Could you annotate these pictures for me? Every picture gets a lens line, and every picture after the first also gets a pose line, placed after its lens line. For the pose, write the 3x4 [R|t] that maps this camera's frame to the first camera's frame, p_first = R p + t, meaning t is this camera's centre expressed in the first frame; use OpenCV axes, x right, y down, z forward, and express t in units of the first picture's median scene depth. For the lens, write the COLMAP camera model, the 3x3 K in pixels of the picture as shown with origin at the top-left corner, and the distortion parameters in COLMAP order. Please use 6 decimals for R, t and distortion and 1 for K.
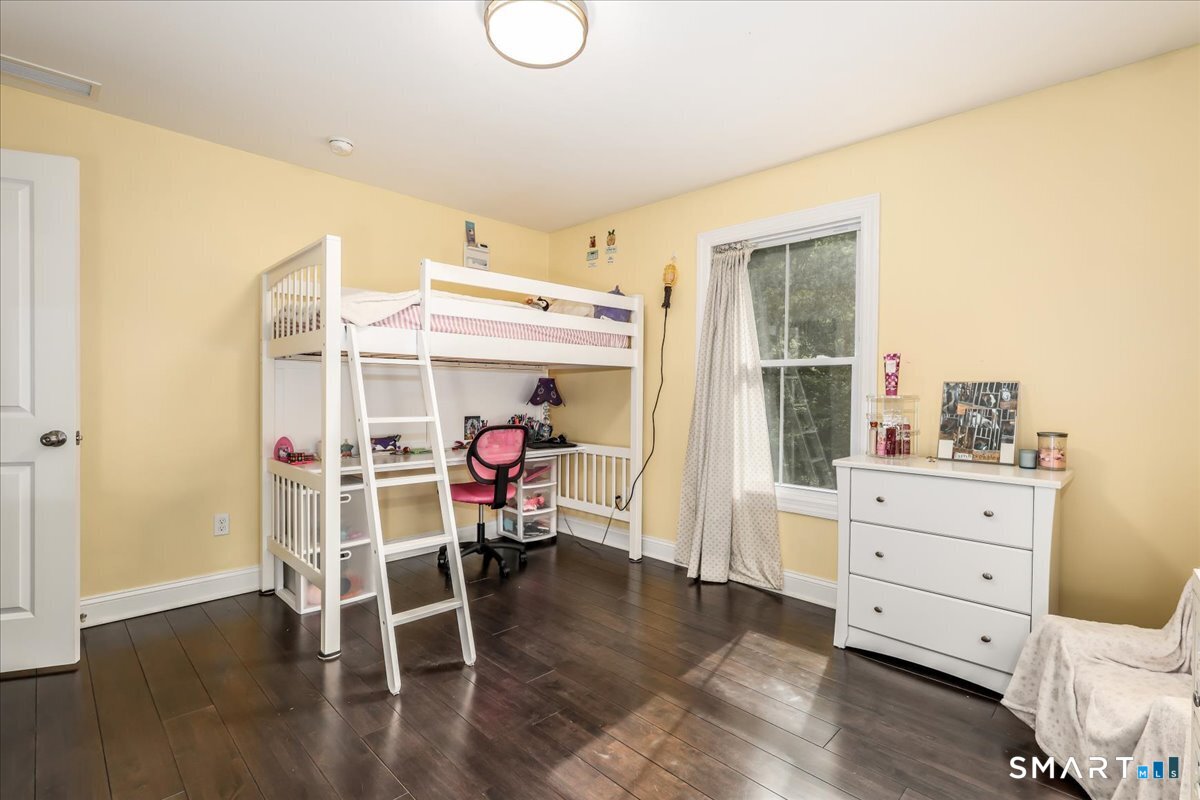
lens RADIAL K [[556.4, 0, 600.1], [0, 556.4, 399.3], [0, 0, 1]] dist [0.001026, 0.000031]
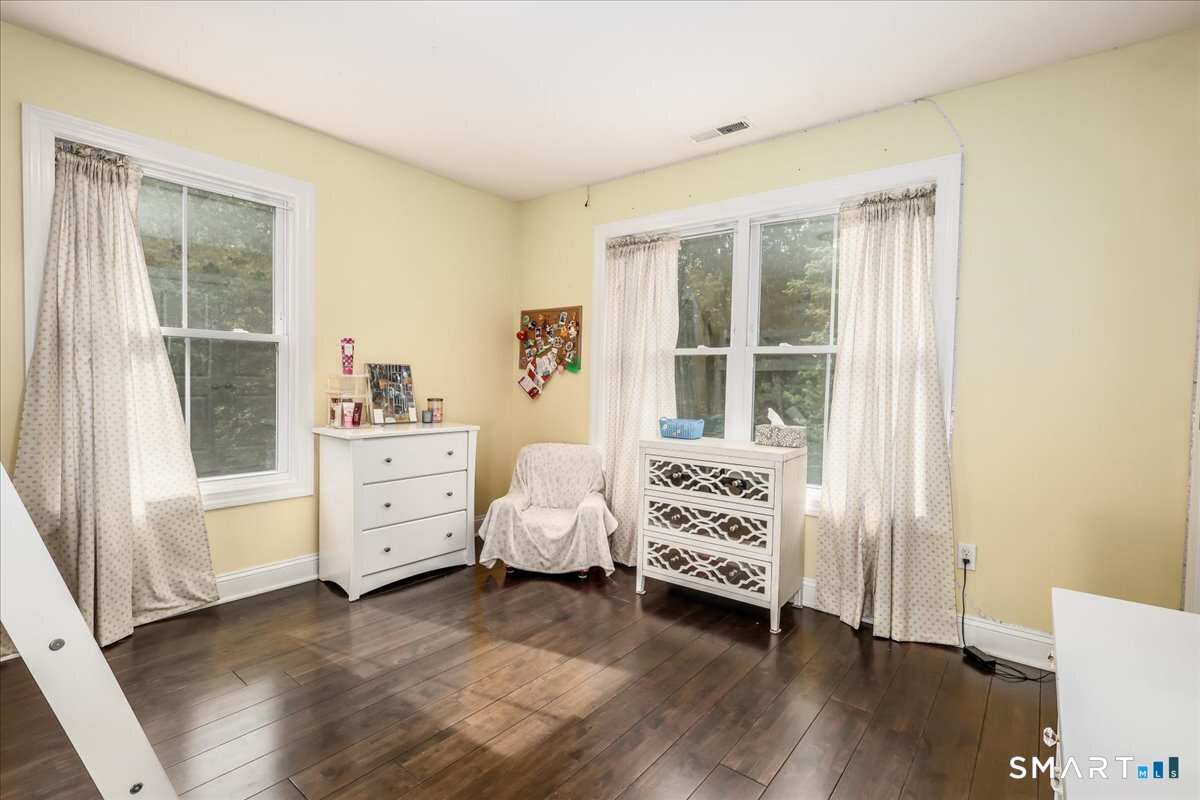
lens RADIAL K [[556.4, 0, 601.2], [0, 556.4, 396.2], [0, 0, 1]] dist [0.001026, 0.000031]
pose [[-0.106493, -0.046937, 0.993205, -0.727145], [-0.010452, 0.998883, 0.046085, -0.021598], [-0.994259, -0.005473, -0.106864, 0.638898]]
